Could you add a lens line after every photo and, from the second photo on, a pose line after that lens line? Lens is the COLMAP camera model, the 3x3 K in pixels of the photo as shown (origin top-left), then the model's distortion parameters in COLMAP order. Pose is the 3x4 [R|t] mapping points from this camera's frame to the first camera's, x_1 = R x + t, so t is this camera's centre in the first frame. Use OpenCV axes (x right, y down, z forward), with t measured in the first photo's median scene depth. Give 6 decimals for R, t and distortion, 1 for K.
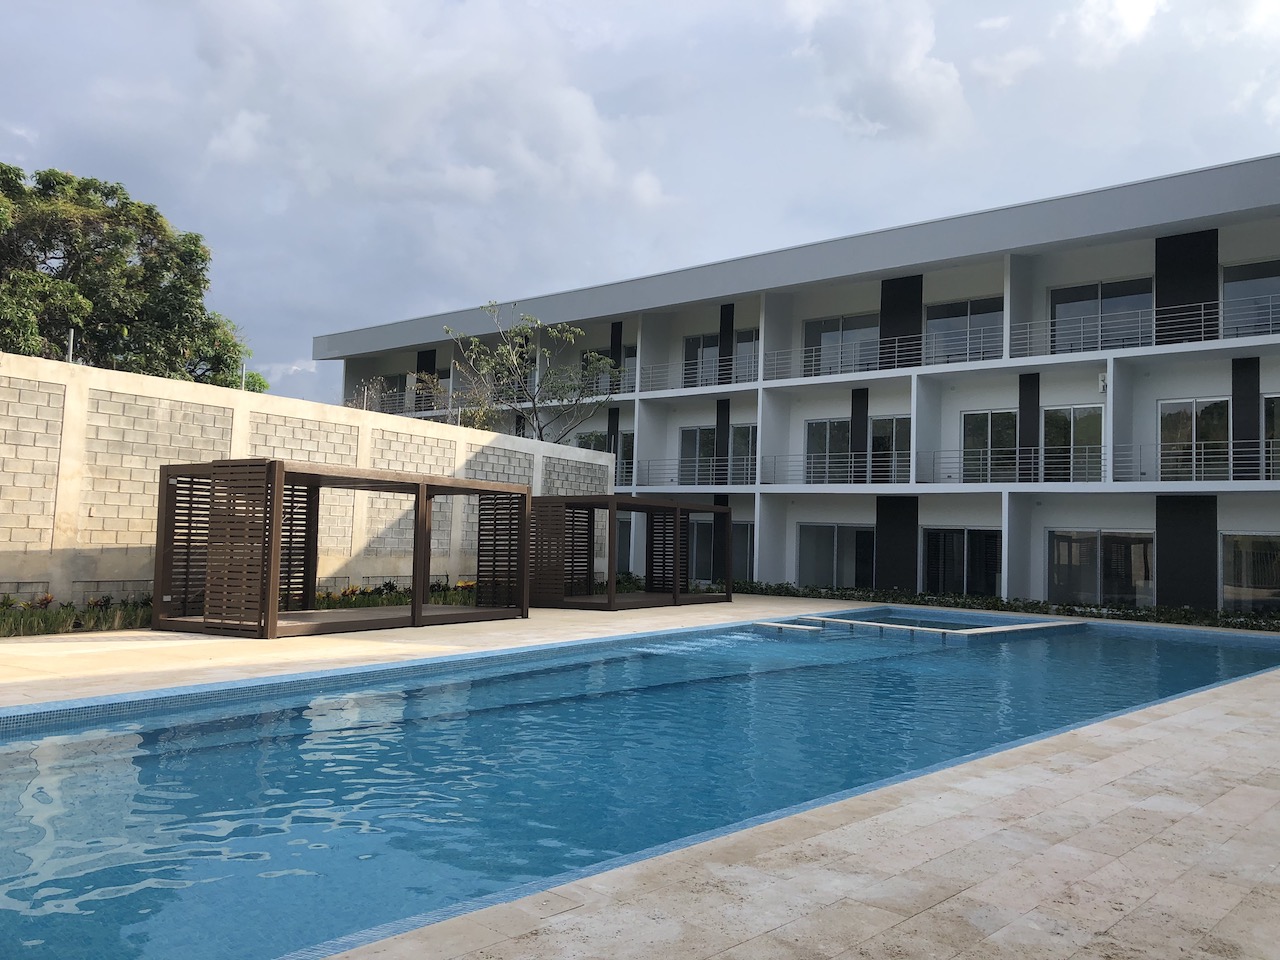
lens RADIAL K [[1049.6, 0, 640.0], [0, 1049.6, 480.0], [0, 0, 1]] dist [0.001508, 0.000361]
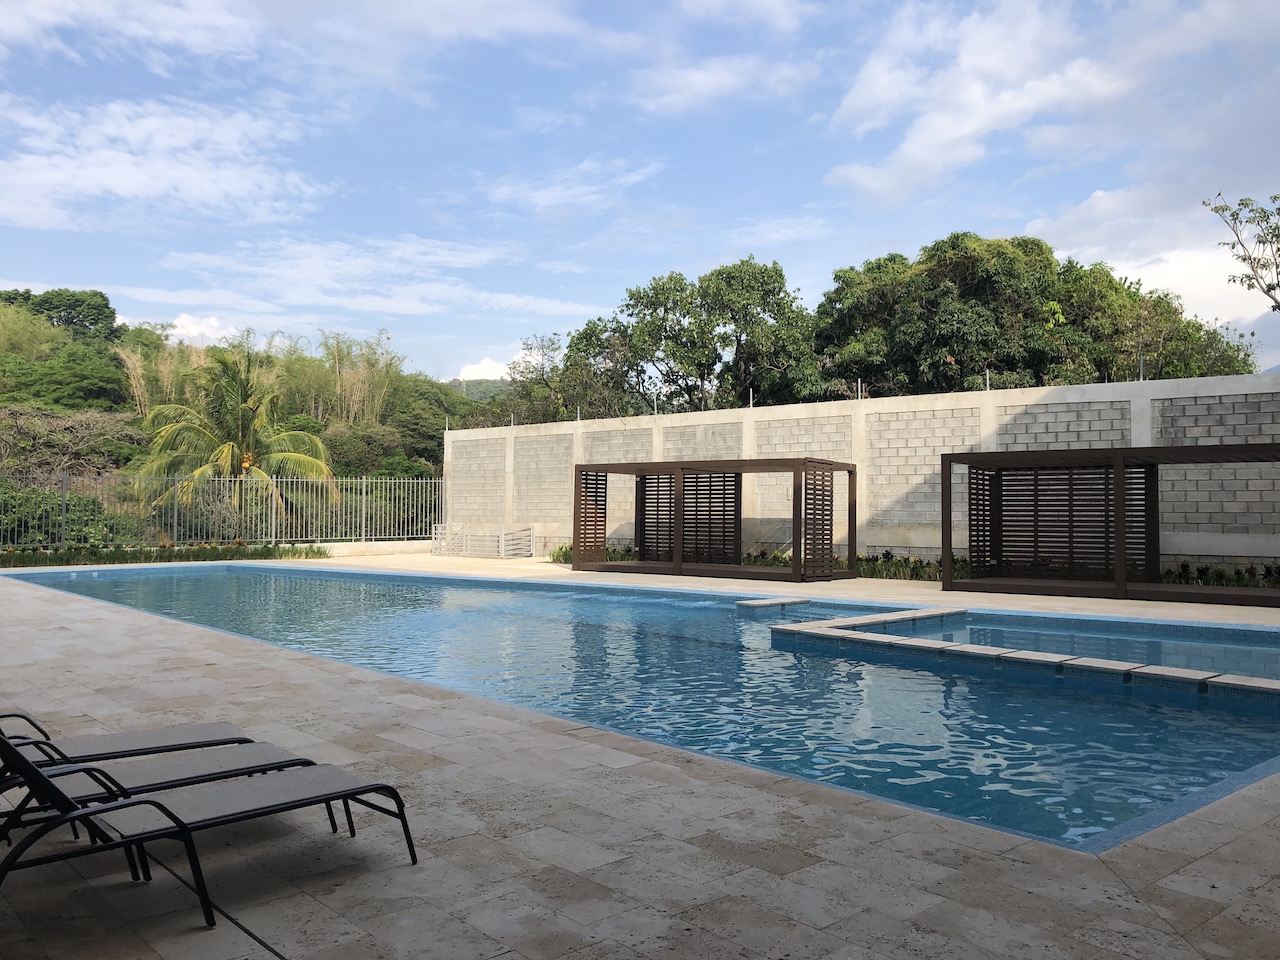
lens RADIAL K [[1049.6, 0, 640.0], [0, 1049.6, 480.0], [0, 0, 1]] dist [0.001508, 0.000361]
pose [[-0.126630, -0.060803, -0.990085, 0.898661], [0.050966, 0.996402, -0.067710, 0.086495], [0.990640, -0.059035, -0.123076, 0.907347]]
